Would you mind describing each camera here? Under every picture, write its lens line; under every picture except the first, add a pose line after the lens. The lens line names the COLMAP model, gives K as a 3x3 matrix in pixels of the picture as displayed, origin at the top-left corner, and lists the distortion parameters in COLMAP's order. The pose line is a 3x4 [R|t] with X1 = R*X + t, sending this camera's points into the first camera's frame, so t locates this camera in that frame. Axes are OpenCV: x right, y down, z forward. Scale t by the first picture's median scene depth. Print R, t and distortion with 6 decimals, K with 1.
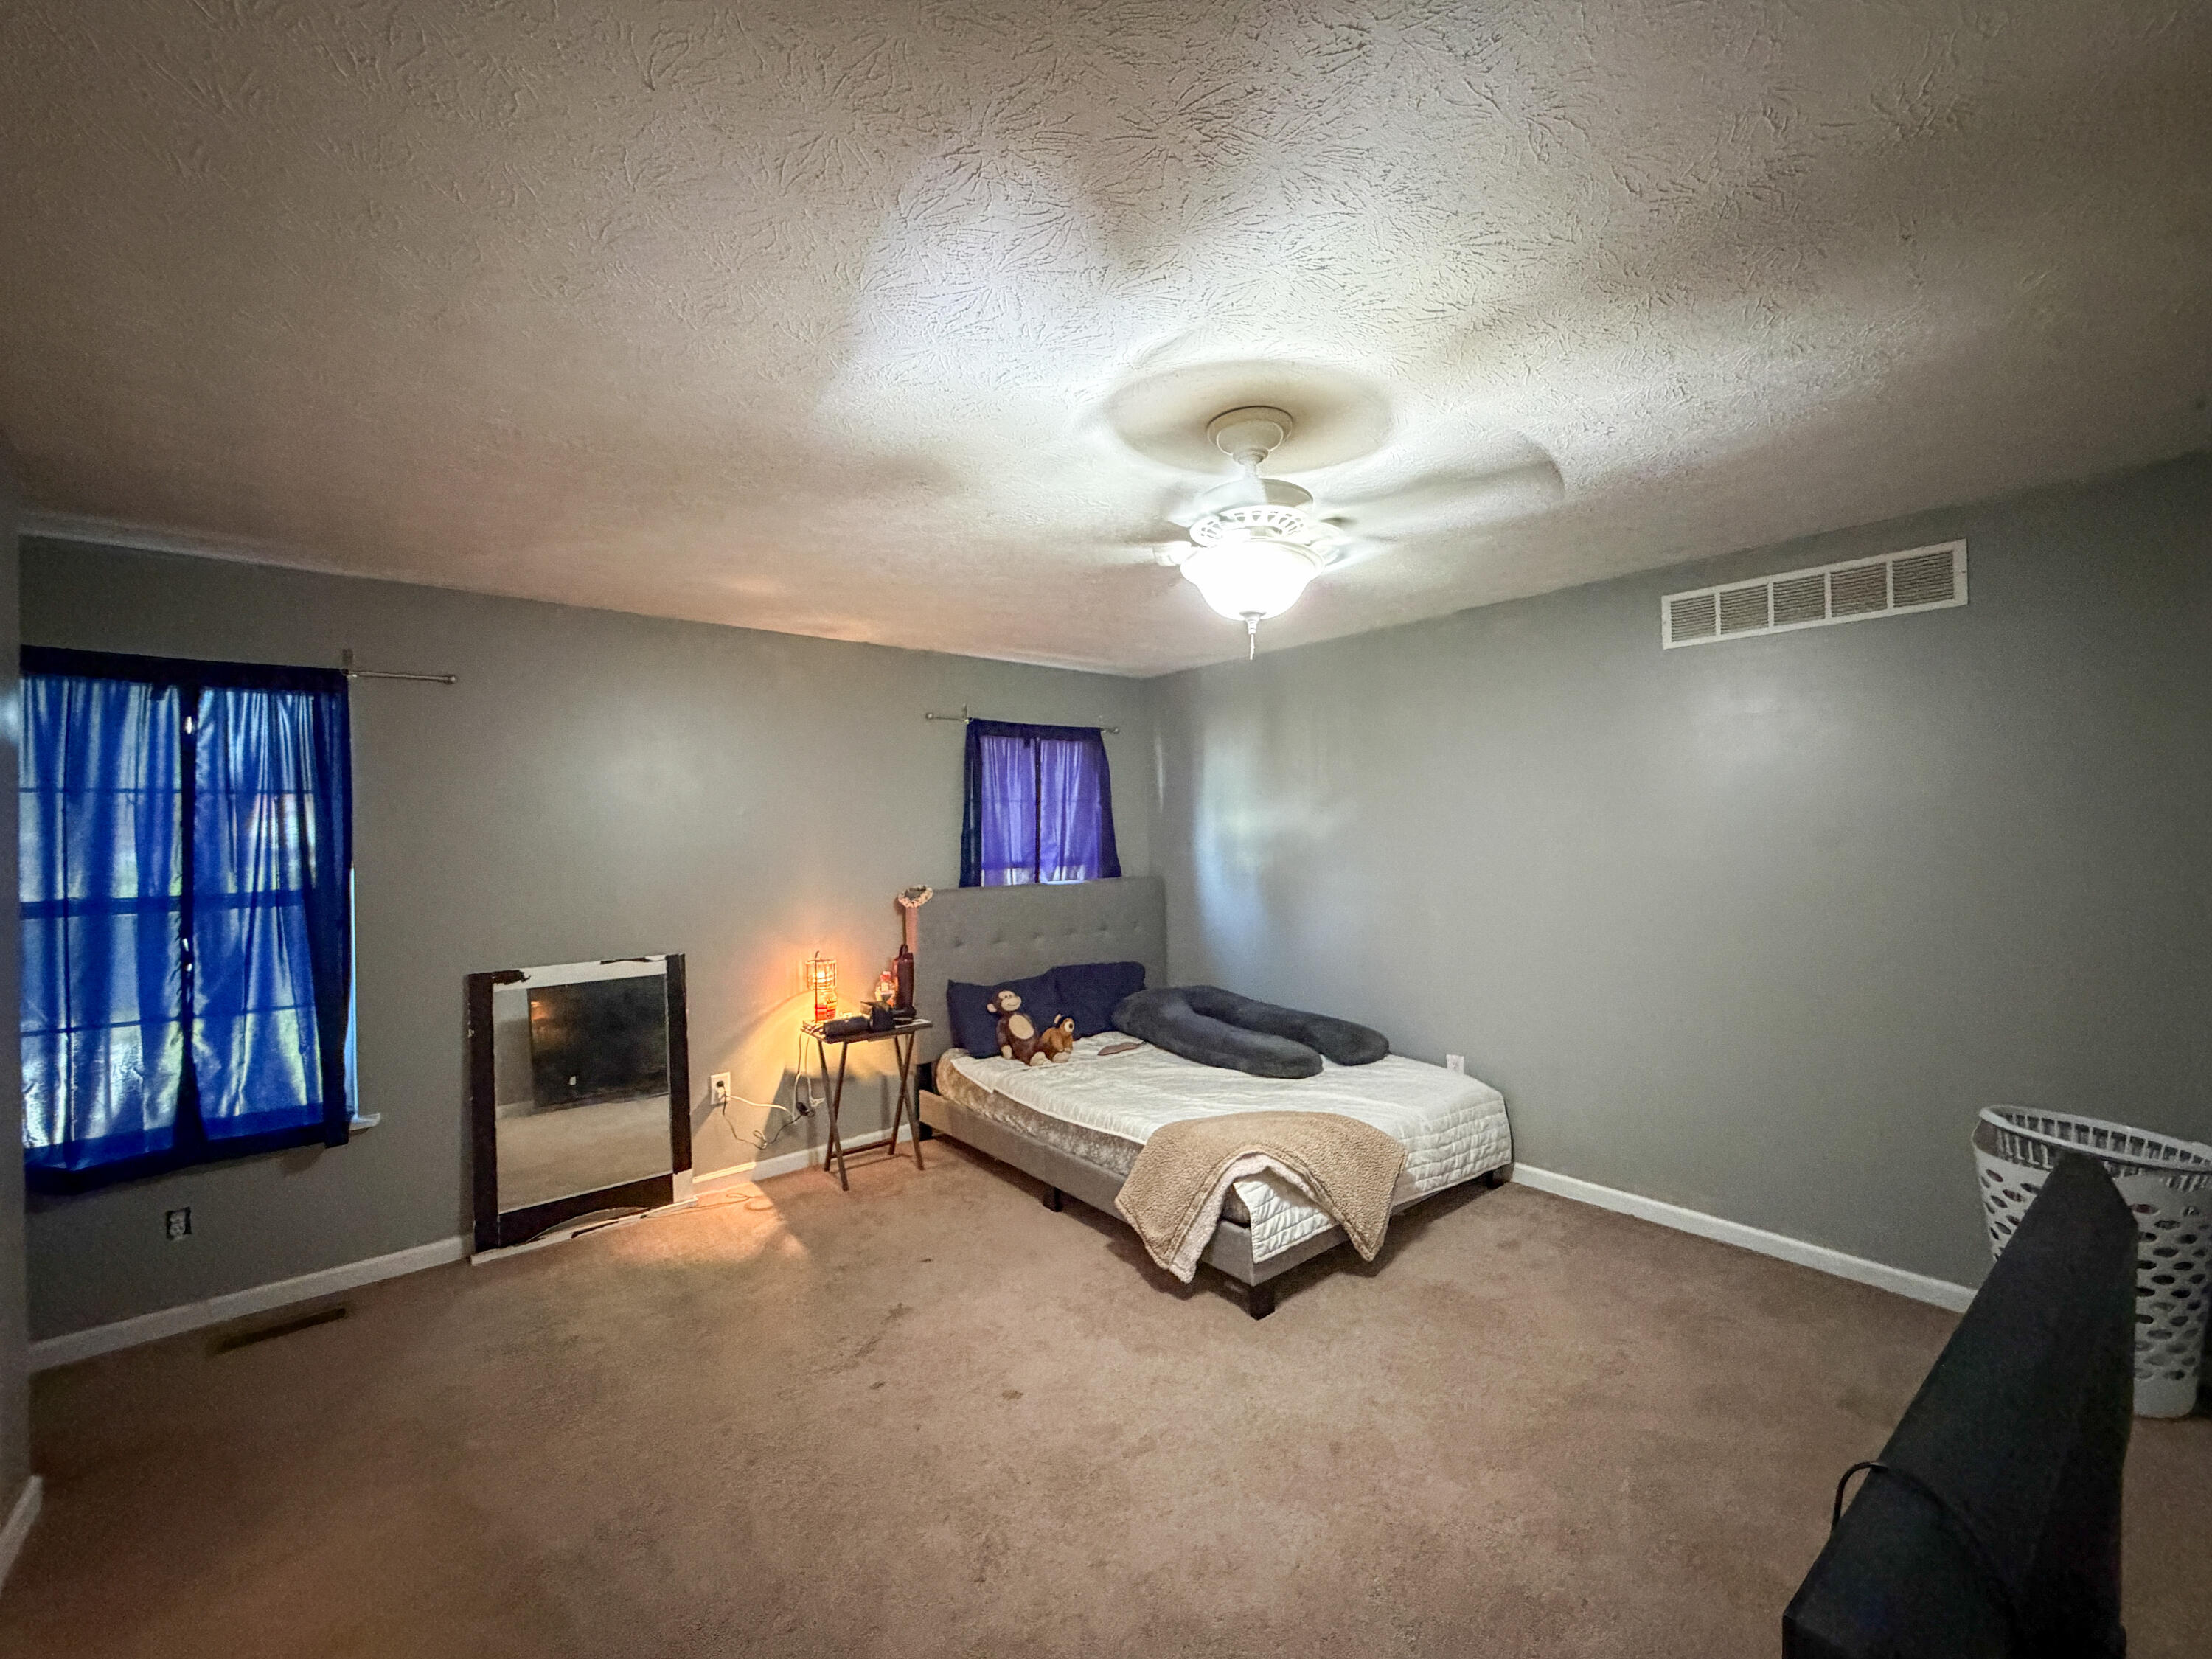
lens RADIAL K [[889.7, 0, 1102.3], [0, 889.7, 828.3], [0, 0, 1]] dist [0.001954, 0.000225]
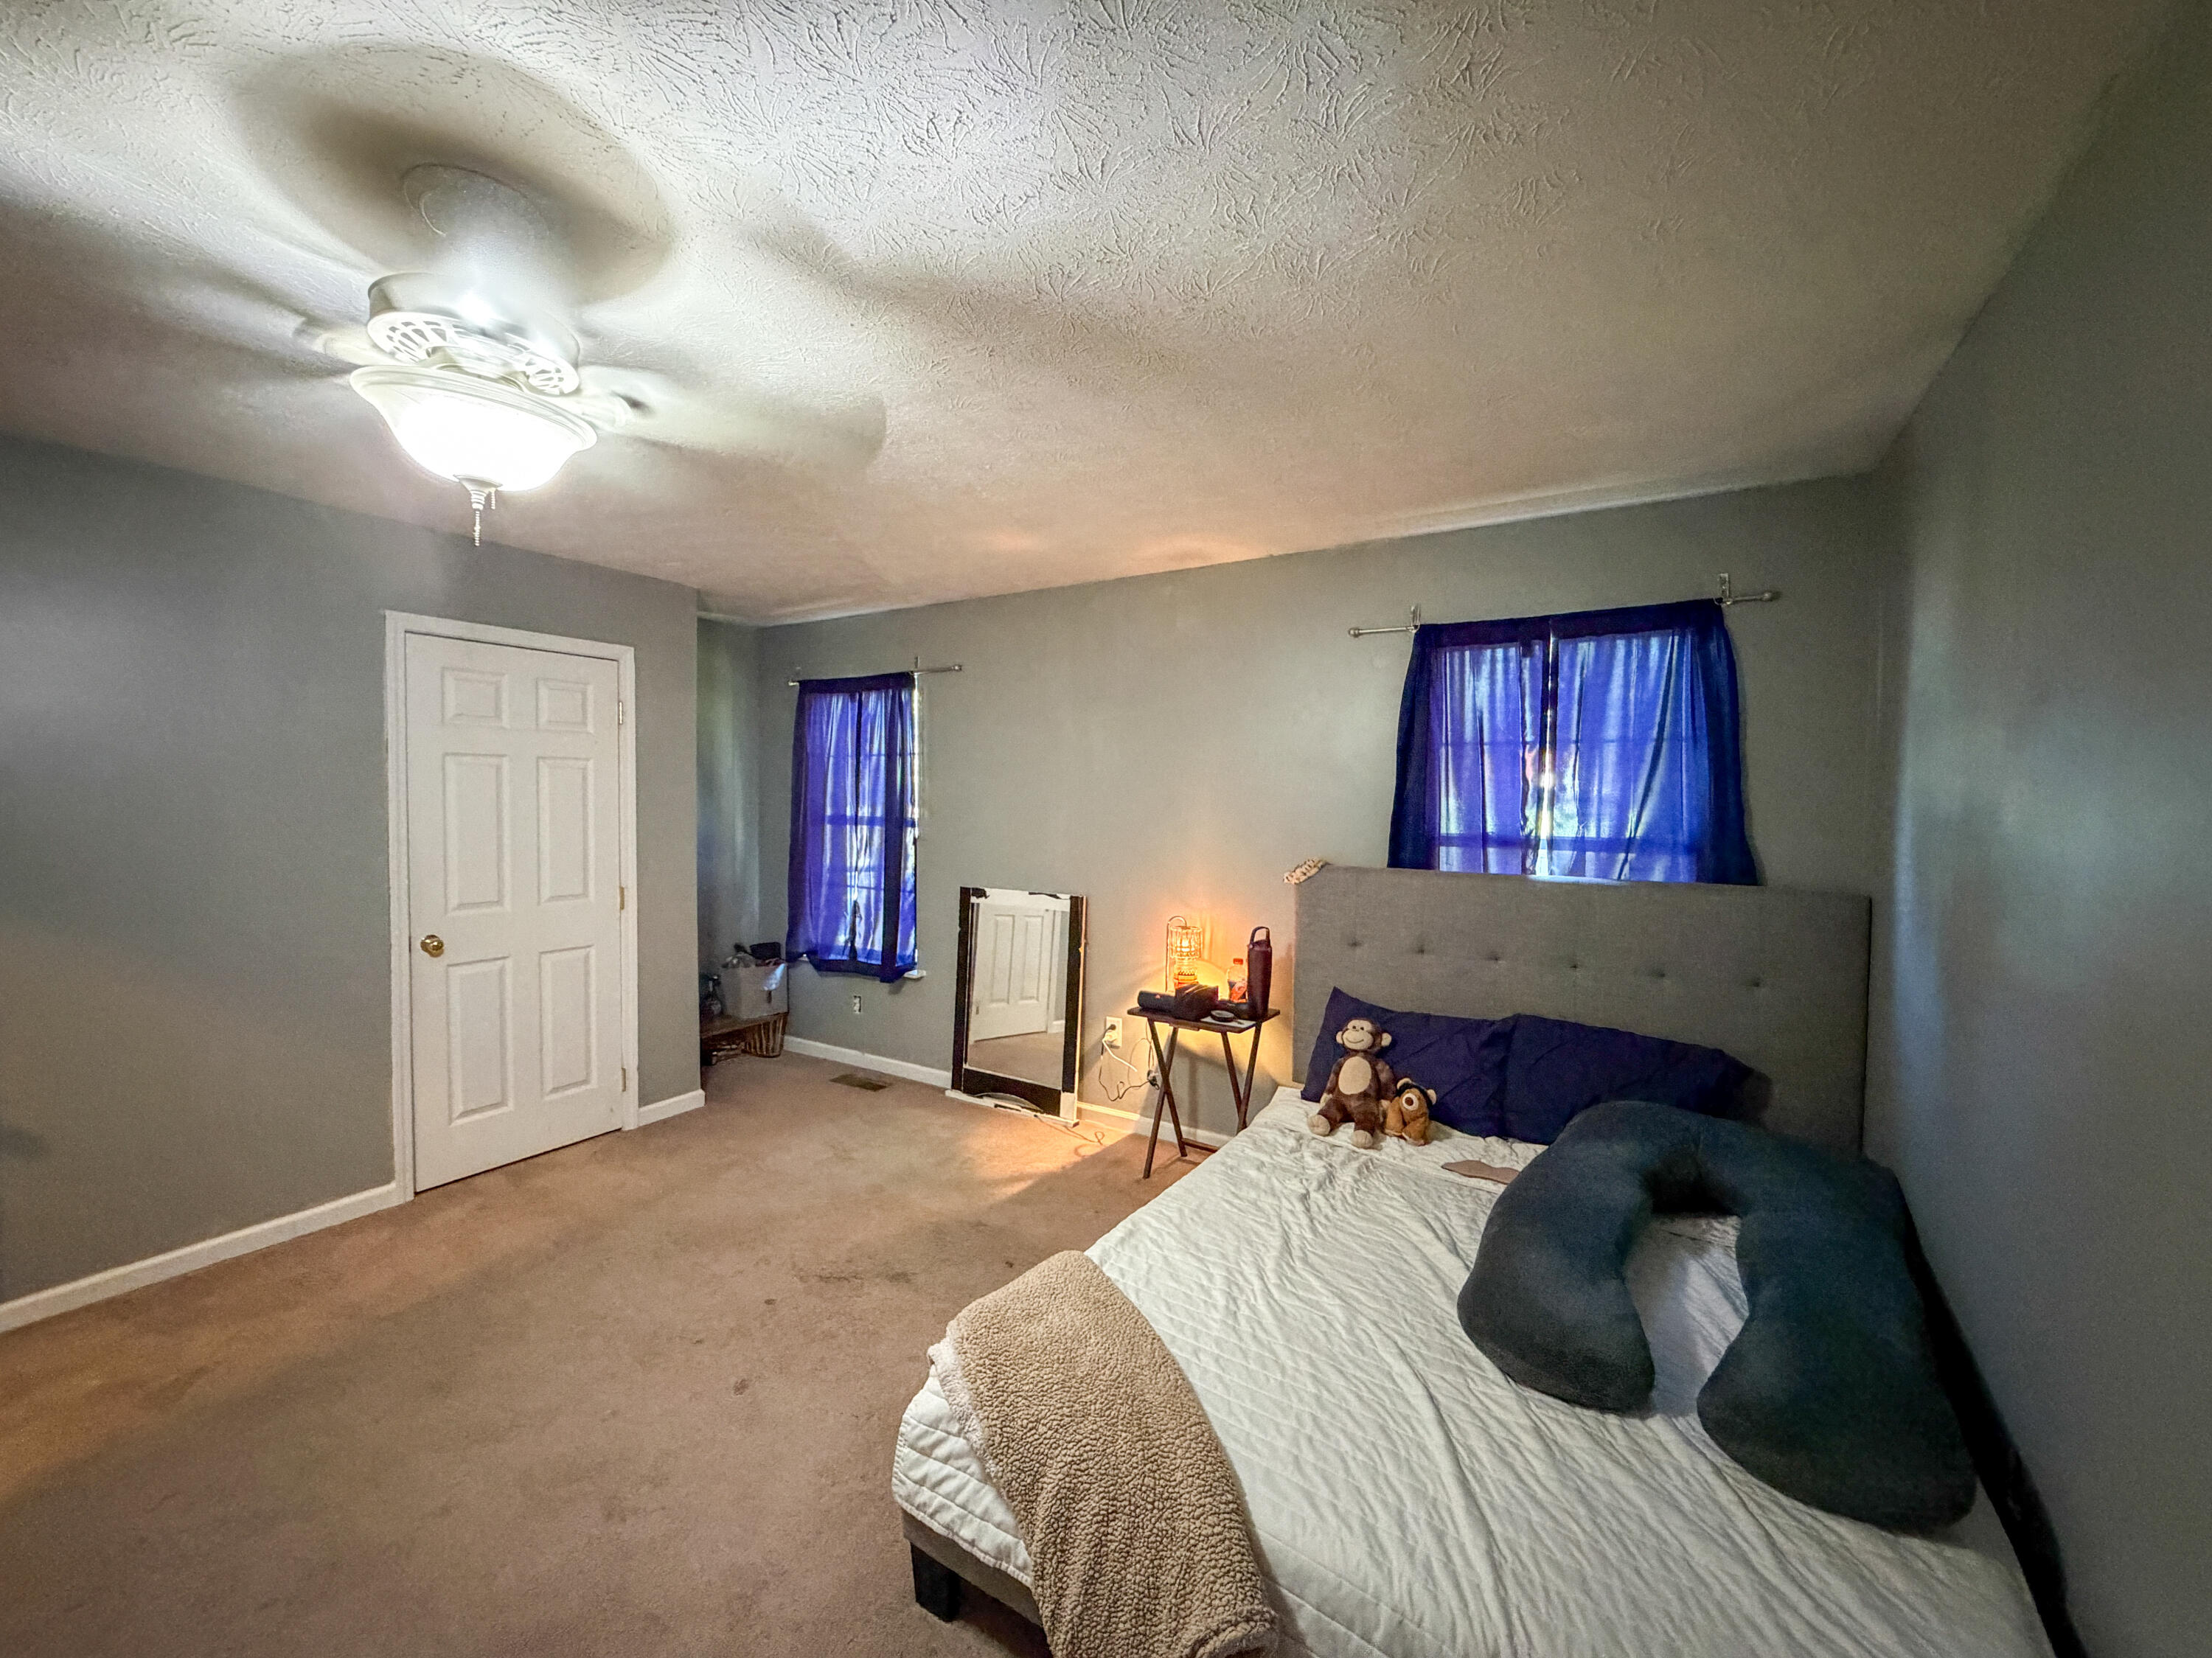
lens RADIAL K [[889.7, 0, 1104.3], [0, 889.7, 832.4], [0, 0, 1]] dist [0.001954, 0.000225]
pose [[0.305311, 0.061525, -0.950263, 0.484924], [-0.012214, 0.998082, 0.060697, -0.002175], [0.952174, -0.006925, 0.305477, 0.607003]]
